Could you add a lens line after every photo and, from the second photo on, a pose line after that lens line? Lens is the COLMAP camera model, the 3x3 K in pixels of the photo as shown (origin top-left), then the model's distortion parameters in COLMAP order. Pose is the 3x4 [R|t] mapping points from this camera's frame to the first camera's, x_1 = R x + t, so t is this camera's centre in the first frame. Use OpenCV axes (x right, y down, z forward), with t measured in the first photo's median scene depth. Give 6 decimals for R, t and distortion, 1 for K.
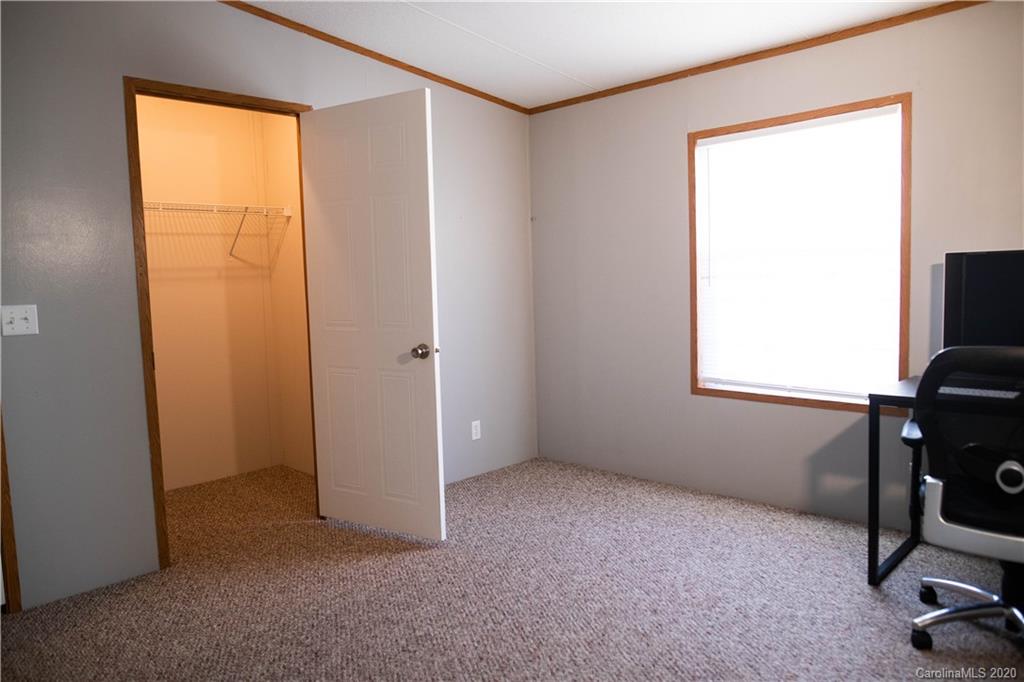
lens RADIAL K [[710.1, 0, 514.2], [0, 710.1, 337.6], [0, 0, 1]] dist [-0.051399, 0.036525]
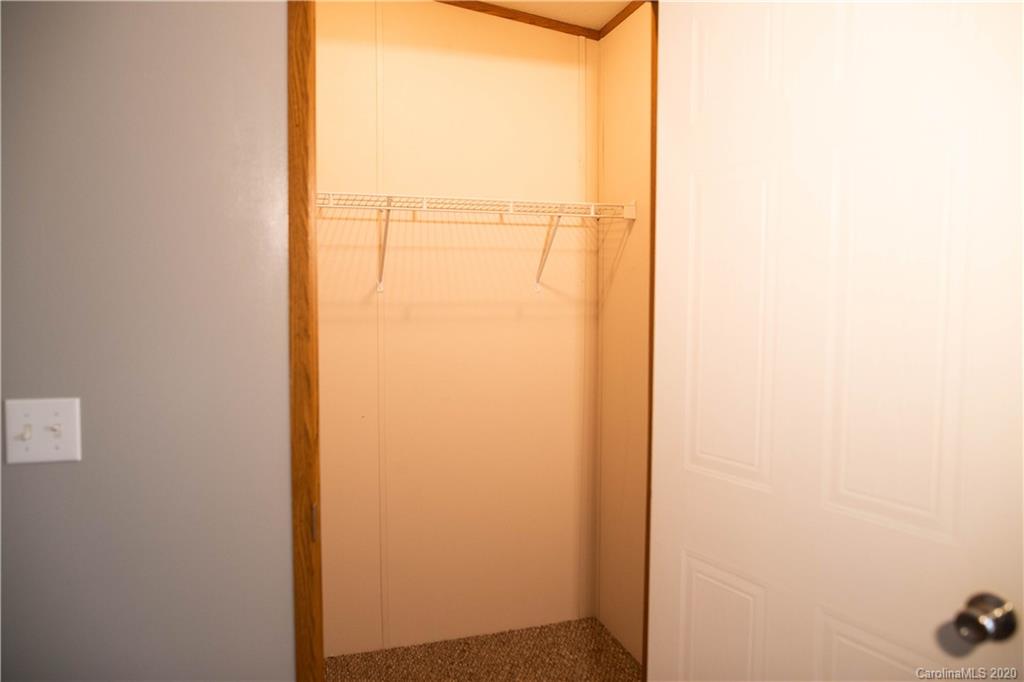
lens RADIAL K [[710.1, 0, 515.3], [0, 710.1, 341.6], [0, 0, 1]] dist [-0.051399, 0.036525]
pose [[0.885471, 0.063768, -0.460298, -0.147834], [-0.070564, 0.997504, 0.002448, -0.075476], [0.459305, 0.030312, 0.887761, 0.503597]]
